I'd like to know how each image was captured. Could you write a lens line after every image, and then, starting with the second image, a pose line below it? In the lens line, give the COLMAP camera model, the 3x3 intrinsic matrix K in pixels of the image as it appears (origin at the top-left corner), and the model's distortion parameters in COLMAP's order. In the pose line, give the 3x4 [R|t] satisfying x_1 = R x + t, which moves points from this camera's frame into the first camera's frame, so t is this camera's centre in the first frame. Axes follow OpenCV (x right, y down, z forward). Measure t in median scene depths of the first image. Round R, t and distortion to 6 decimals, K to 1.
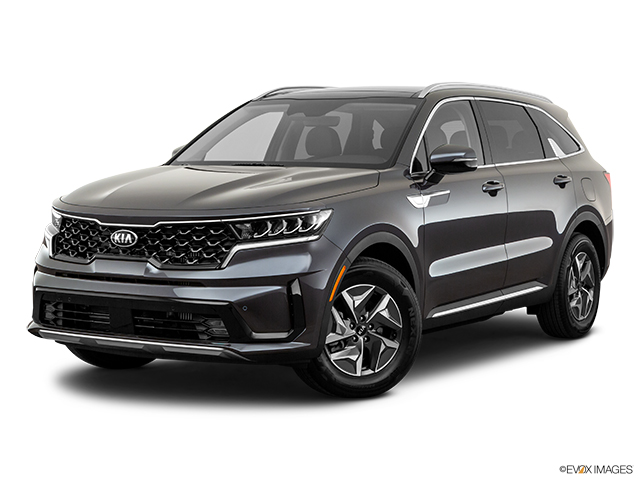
lens RADIAL K [[1382.9, 0, 316.9], [0, 1382.9, 244.7], [0, 0, 1]] dist [-0.012651, 0.000000]
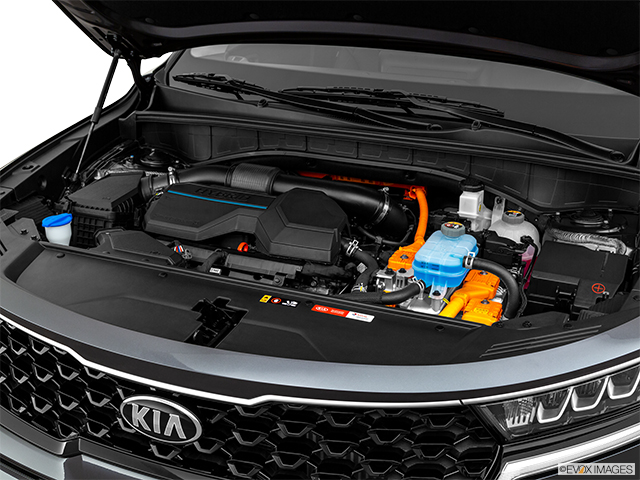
lens RADIAL K [[815.5, 0, 320.2], [0, 815.5, 239.8], [0, 0, 1]] dist [-0.006916, 0.000000]
pose [[0.983671, -0.085556, 0.158338, -0.124799], [0.025899, 0.937915, 0.345896, -0.118327], [-0.178101, -0.336148, 0.924816, 0.790905]]
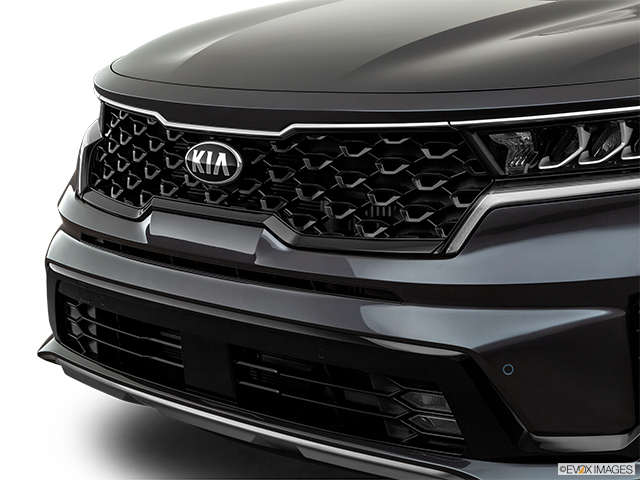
lens RADIAL K [[1472.6, 0, 321.3], [0, 1472.6, 241.0], [0, 0, 1]] dist [-0.062120, 0.000000]
pose [[0.975033, 0.027348, -0.220369, -0.014805], [-0.006383, 0.995429, 0.095294, -0.022136], [0.221968, -0.091508, 0.970751, 0.578704]]
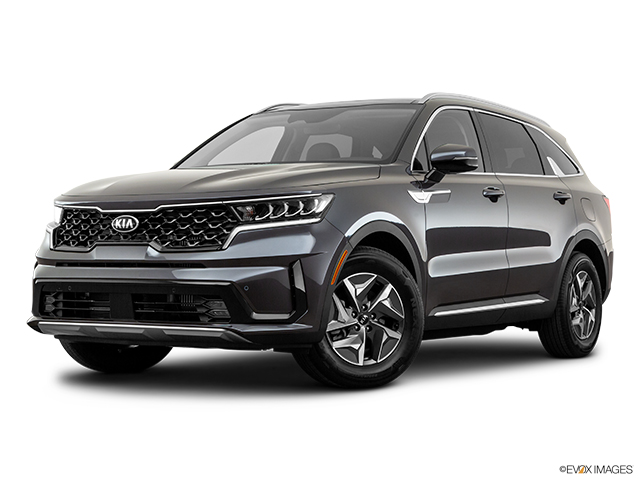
lens RADIAL K [[1382.9, 0, 319.3], [0, 1382.9, 237.8], [0, 0, 1]] dist [-0.012651, 0.000000]
pose [[0.999990, -0.002614, 0.003655, -0.002984], [0.002909, 0.996540, -0.083060, 0.086529], [-0.003425, 0.083069, 0.996538, 0.005721]]
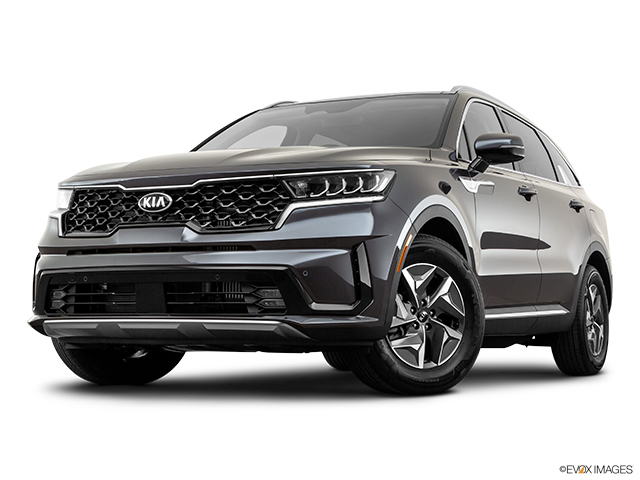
lens RADIAL K [[1232.0, 0, 313.3], [0, 1232.0, 234.5], [0, 0, 1]] dist [0.031437, 0.000000]
pose [[0.995589, 0.004550, 0.093706, -0.110398], [0.008480, 0.990370, -0.138183, 0.118593], [-0.093433, 0.138368, 0.985964, 0.233561]]
